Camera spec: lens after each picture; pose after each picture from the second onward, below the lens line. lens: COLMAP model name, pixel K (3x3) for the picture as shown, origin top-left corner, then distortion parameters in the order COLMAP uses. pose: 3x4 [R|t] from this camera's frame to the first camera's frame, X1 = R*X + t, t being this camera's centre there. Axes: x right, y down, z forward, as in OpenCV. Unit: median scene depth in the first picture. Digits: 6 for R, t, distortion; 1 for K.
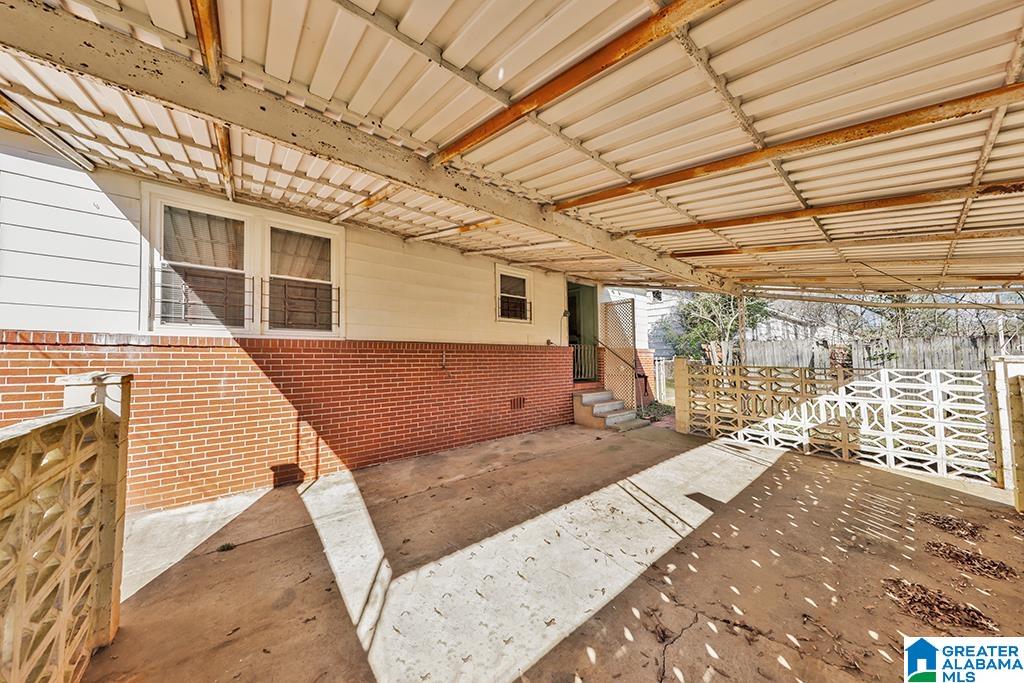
lens RADIAL K [[327.7, 0, 519.3], [0, 327.7, 345.6], [0, 0, 1]] dist [0.008369, 0.000001]
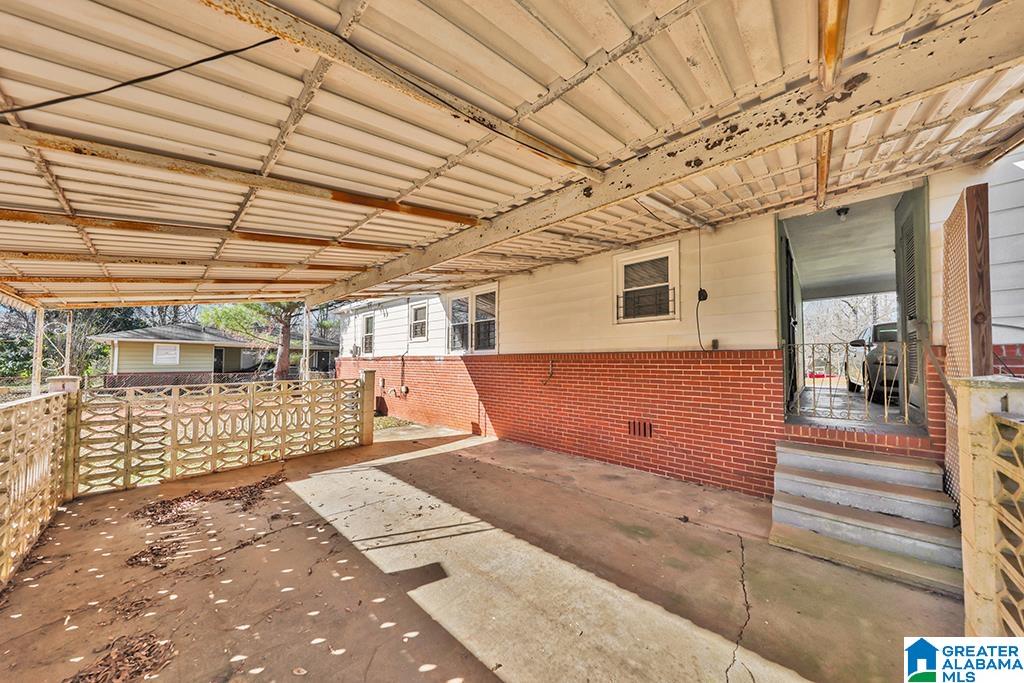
lens RADIAL K [[327.7, 0, 511.3], [0, 327.7, 357.5], [0, 0, 1]] dist [0.008369, 0.000001]
pose [[0.123930, -0.009907, -0.992242, 1.071323], [0.030970, 0.999502, -0.006111, 0.009775], [0.991808, -0.029972, 0.124175, 0.925421]]
